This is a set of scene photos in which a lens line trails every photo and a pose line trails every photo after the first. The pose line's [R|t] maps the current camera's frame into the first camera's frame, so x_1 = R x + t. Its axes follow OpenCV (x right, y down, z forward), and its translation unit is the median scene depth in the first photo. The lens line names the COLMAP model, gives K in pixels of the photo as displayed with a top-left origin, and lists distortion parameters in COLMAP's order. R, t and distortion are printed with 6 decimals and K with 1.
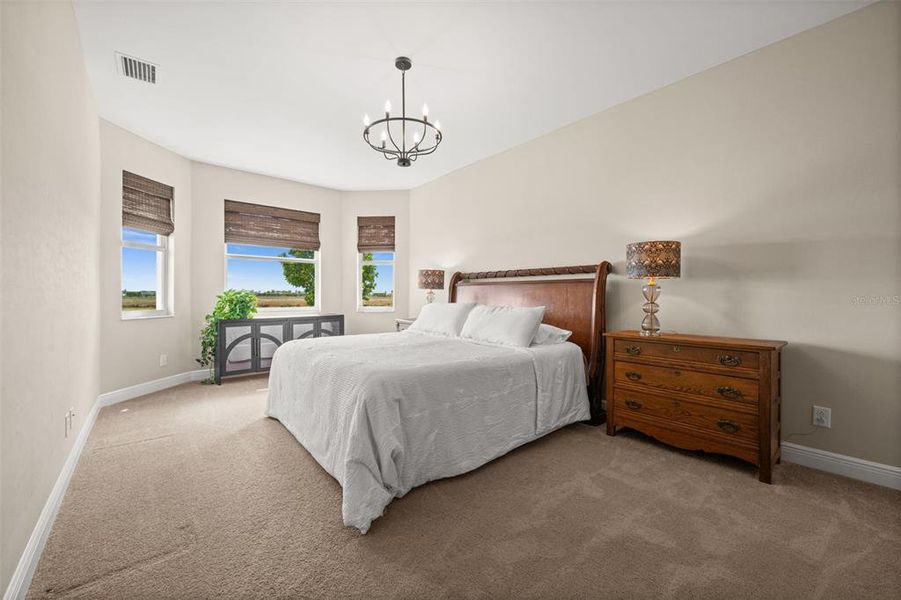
lens RADIAL K [[362.6, 0, 450.5], [0, 362.6, 300.0], [0, 0, 1]] dist [-0.000645, -0.000138]
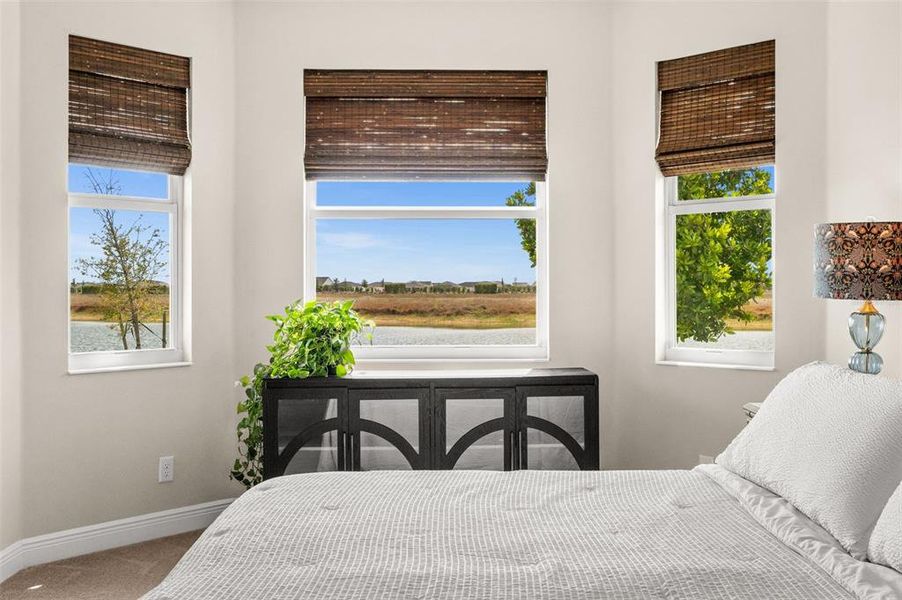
lens RADIAL K [[905.0, 0, 451.1], [0, 905.0, 284.9], [0, 0, 1]] dist [-0.004202, 0.015993]
pose [[0.775728, -0.005497, -0.631043, 0.117983], [-0.003379, 0.999912, -0.012864, -0.031032], [0.631058, 0.012111, 0.775641, 0.337187]]
